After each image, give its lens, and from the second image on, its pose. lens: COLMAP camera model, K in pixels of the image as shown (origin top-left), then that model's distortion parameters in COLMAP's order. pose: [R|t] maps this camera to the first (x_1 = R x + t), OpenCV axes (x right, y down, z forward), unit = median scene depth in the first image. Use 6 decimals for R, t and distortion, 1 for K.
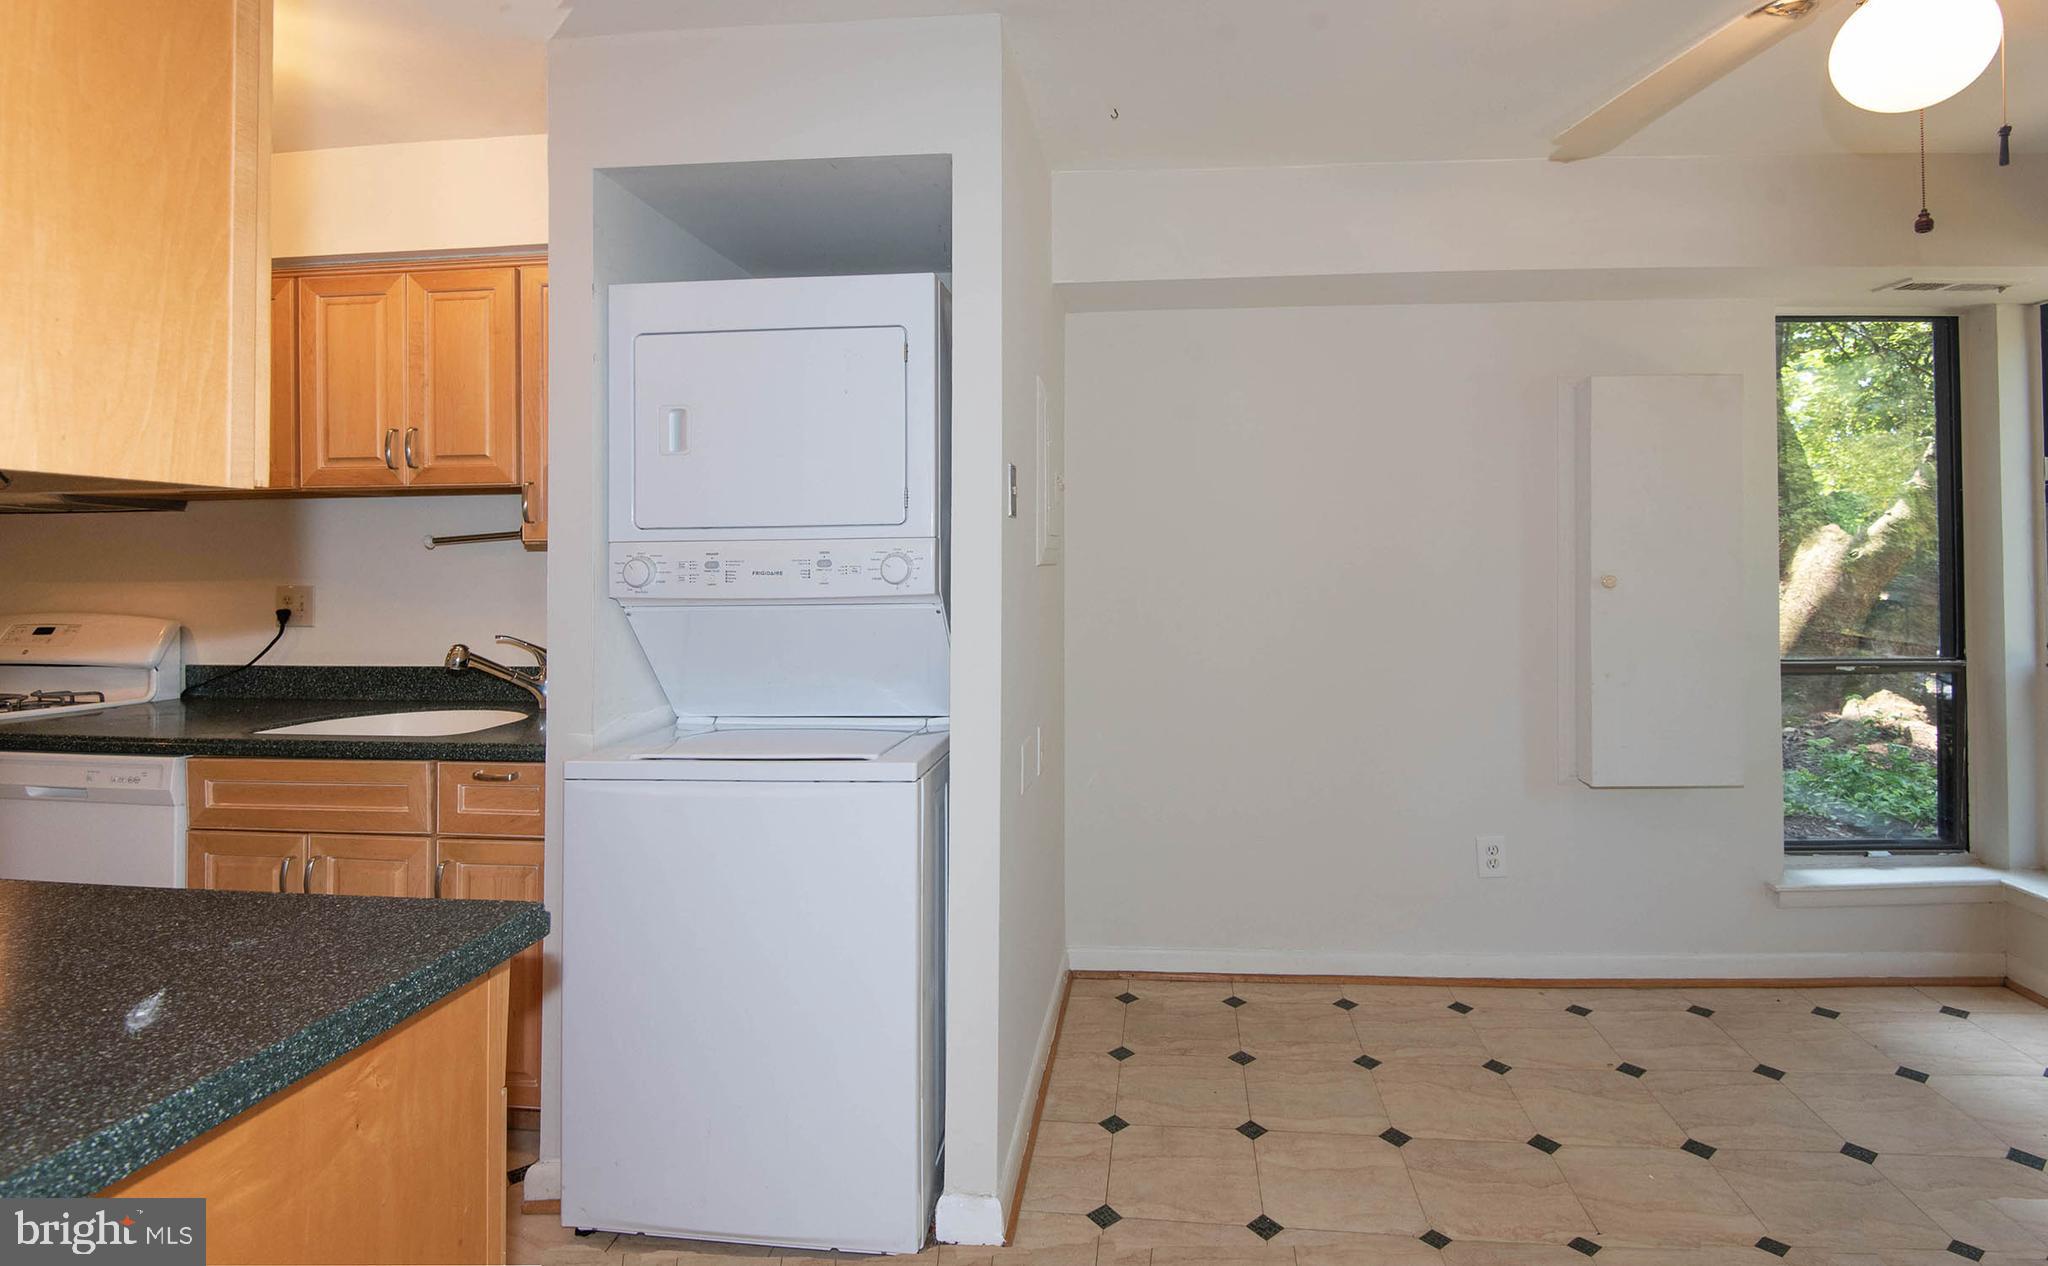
lens RADIAL K [[909.1, 0, 1036.2], [0, 909.1, 537.5], [0, 0, 1]] dist [-0.003202, -0.000516]
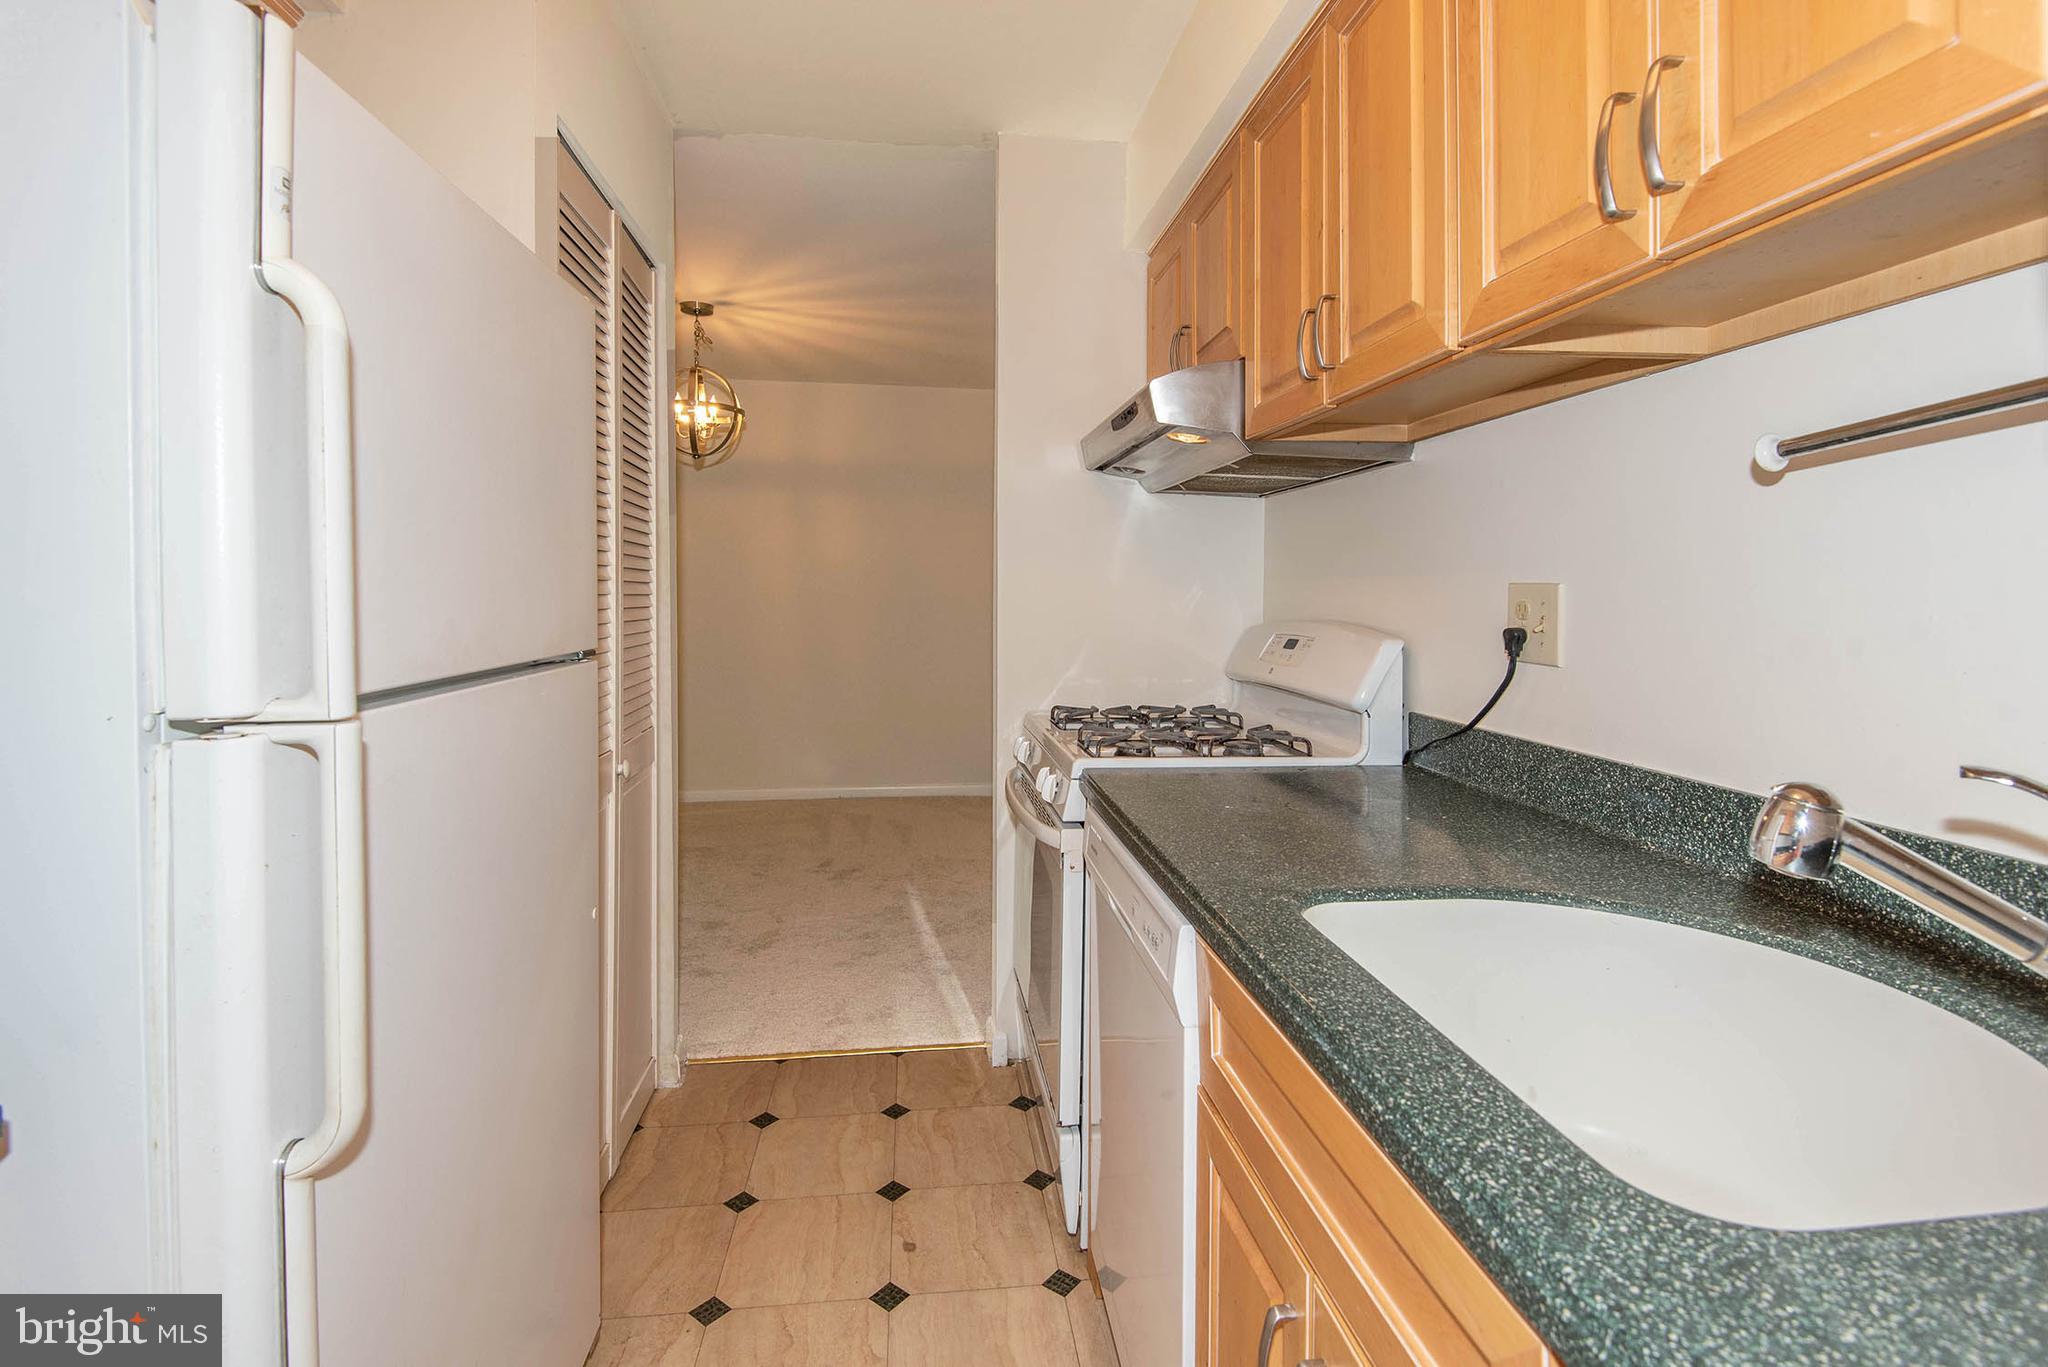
lens RADIAL K [[1081.5, 0, 968.9], [0, 1081.5, 612.5], [0, 0, 1]] dist [-0.000112, -0.000368]
pose [[0.236381, 0.029664, -0.971208, -0.316172], [0.025571, 0.998998, 0.036737, 0.040822], [0.971324, -0.033518, 0.235385, 0.563555]]
